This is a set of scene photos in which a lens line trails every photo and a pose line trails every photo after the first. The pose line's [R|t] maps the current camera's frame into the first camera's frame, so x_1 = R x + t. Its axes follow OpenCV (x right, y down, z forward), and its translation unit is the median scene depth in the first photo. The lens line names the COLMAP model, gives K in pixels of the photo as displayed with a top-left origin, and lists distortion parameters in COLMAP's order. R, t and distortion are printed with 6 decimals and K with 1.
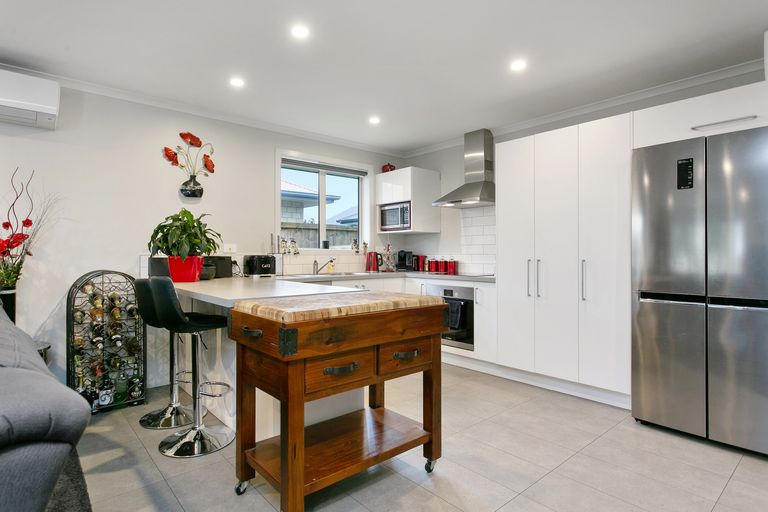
lens RADIAL K [[424.1, 0, 388.5], [0, 424.1, 254.8], [0, 0, 1]] dist [0.004305, -0.000178]
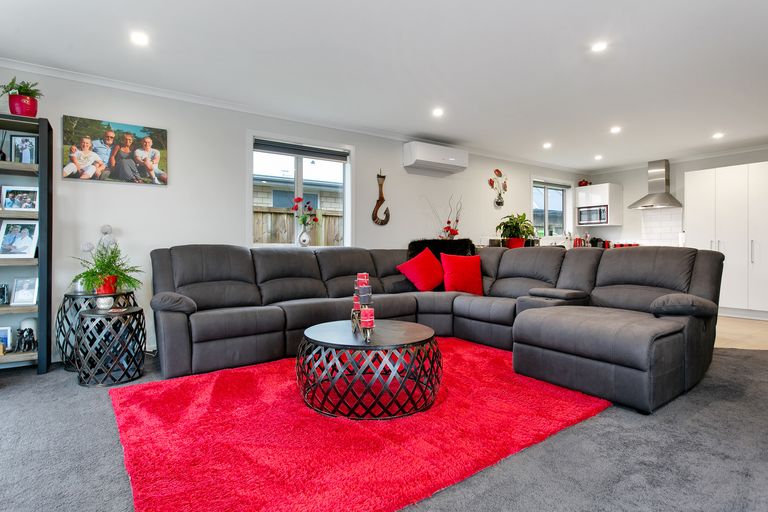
lens RADIAL K [[424.1, 0, 378.9], [0, 424.1, 252.7], [0, 0, 1]] dist [0.004305, -0.000178]
pose [[0.994983, -0.001170, -0.100035, -0.617527], [0.001763, 0.999981, 0.005845, 0.035904], [0.100027, -0.005992, 0.994967, -0.624087]]
